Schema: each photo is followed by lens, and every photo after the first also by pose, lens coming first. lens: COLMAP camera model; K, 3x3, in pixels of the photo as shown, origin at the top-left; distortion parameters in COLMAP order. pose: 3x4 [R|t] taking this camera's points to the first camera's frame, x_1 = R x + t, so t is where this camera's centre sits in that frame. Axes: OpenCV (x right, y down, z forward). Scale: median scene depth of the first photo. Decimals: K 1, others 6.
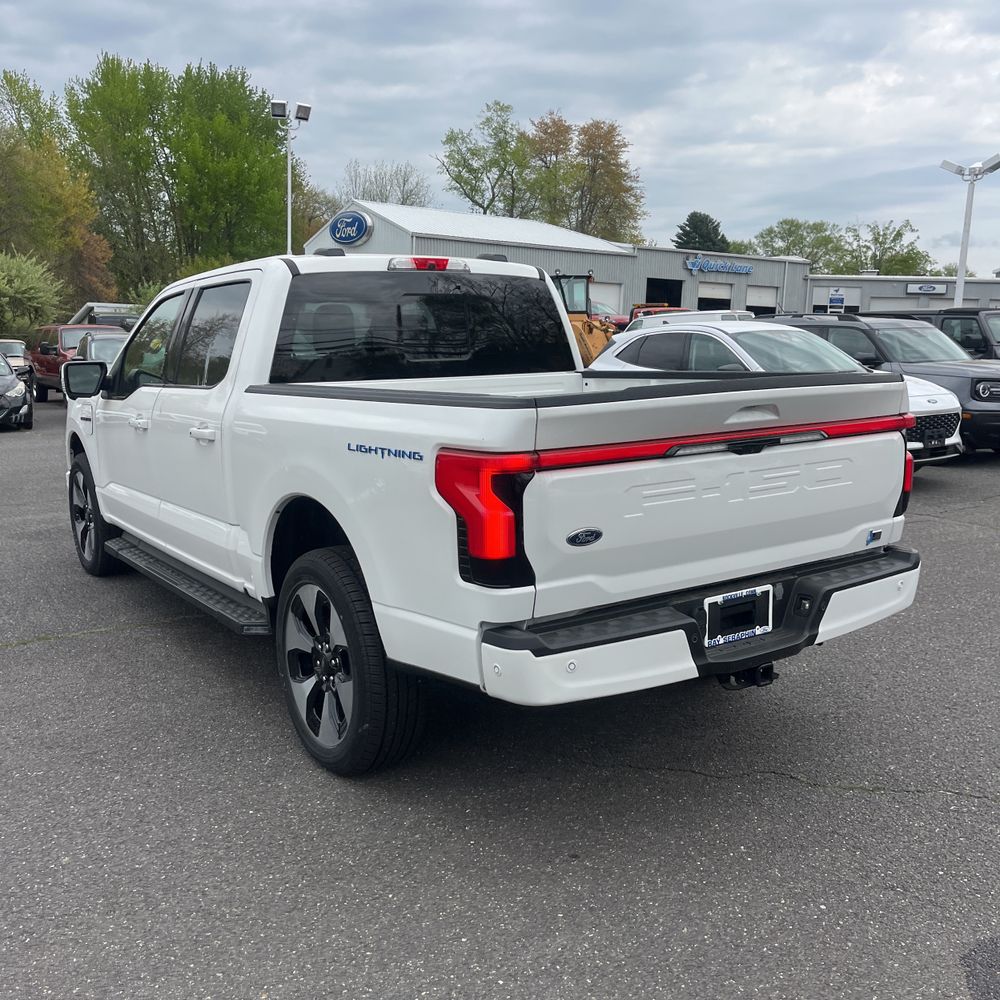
lens RADIAL K [[1012.9, 0, 499.1], [0, 1012.9, 500.9], [0, 0, 1]] dist [0.026672, -0.022378]
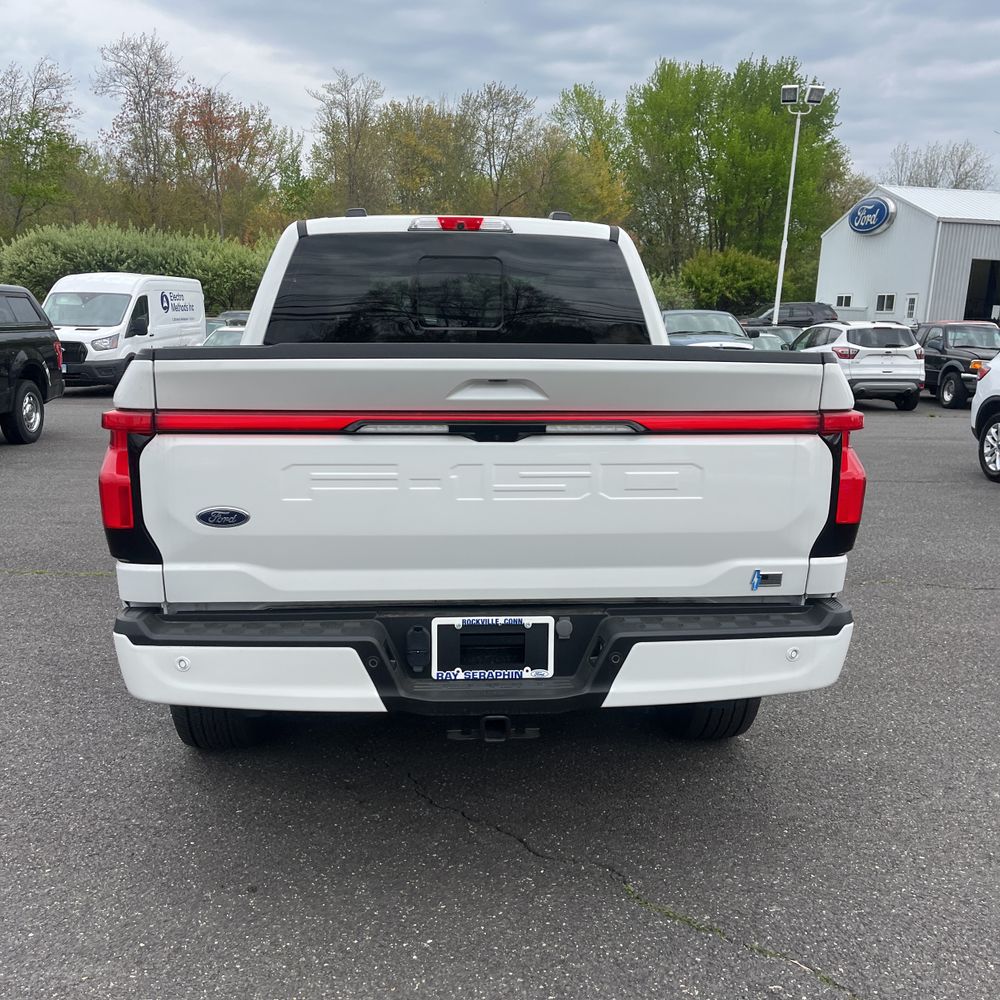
lens RADIAL K [[1005.4, 0, 496.8], [0, 1005.4, 491.3], [0, 0, 1]] dist [0.068179, -0.086893]
pose [[0.868062, 0.102097, -0.485844, 0.543300], [-0.103674, 0.994329, 0.023716, -0.023481], [0.485510, 0.029783, 0.873724, 0.288108]]
